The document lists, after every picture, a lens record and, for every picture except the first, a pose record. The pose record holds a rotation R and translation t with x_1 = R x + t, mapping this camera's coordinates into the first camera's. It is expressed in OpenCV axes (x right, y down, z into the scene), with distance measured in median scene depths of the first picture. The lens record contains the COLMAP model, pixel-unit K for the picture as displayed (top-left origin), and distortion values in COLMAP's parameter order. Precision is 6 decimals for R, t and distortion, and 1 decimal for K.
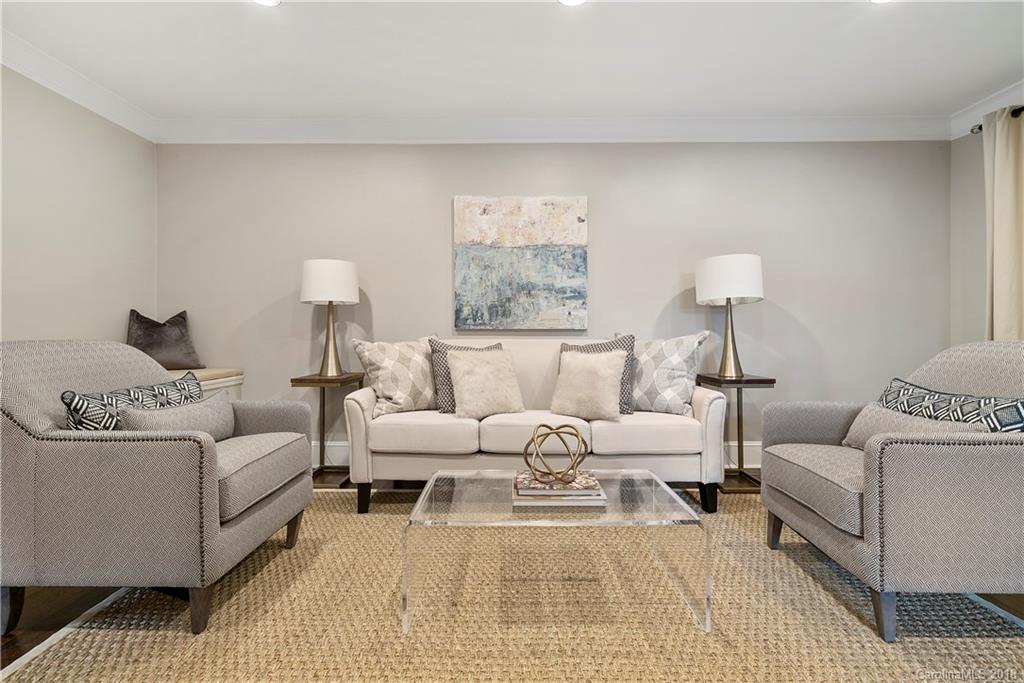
lens RADIAL K [[467.9, 0, 514.0], [0, 467.9, 335.4], [0, 0, 1]] dist [-0.001734, -0.000045]
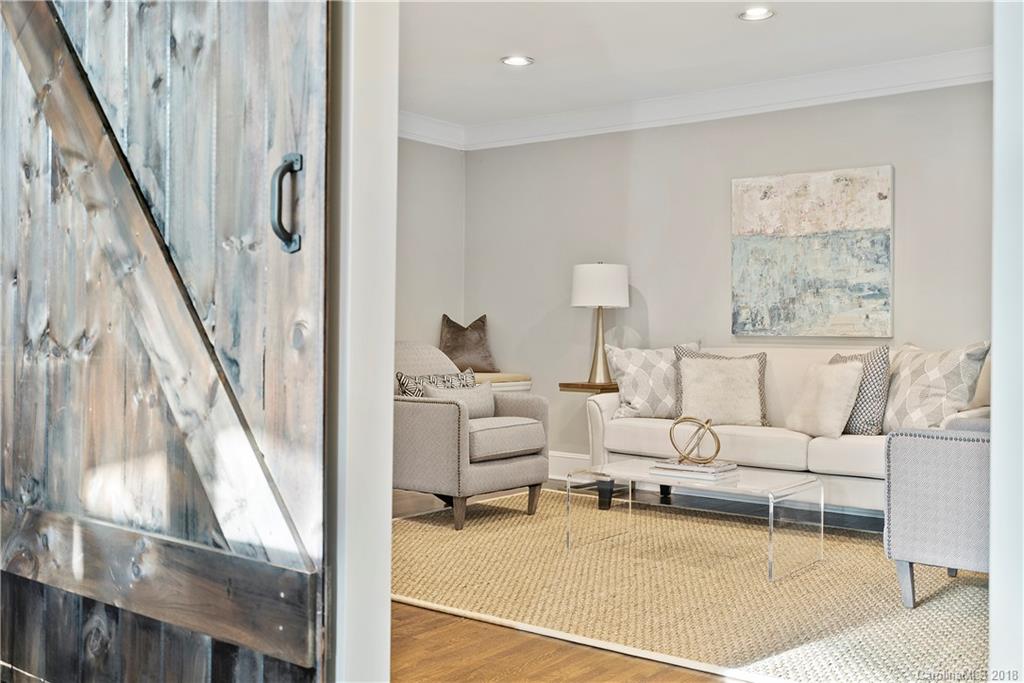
lens RADIAL K [[1022.7, 0, 512.0], [0, 1022.7, 341.5], [0, 0, 1]] dist [0.014451, 0.012050]
pose [[0.792973, 0.012172, -0.609135, 0.695516], [-0.014992, 0.999887, 0.000463, 0.002333], [0.609073, 0.008765, 0.793066, -0.723812]]
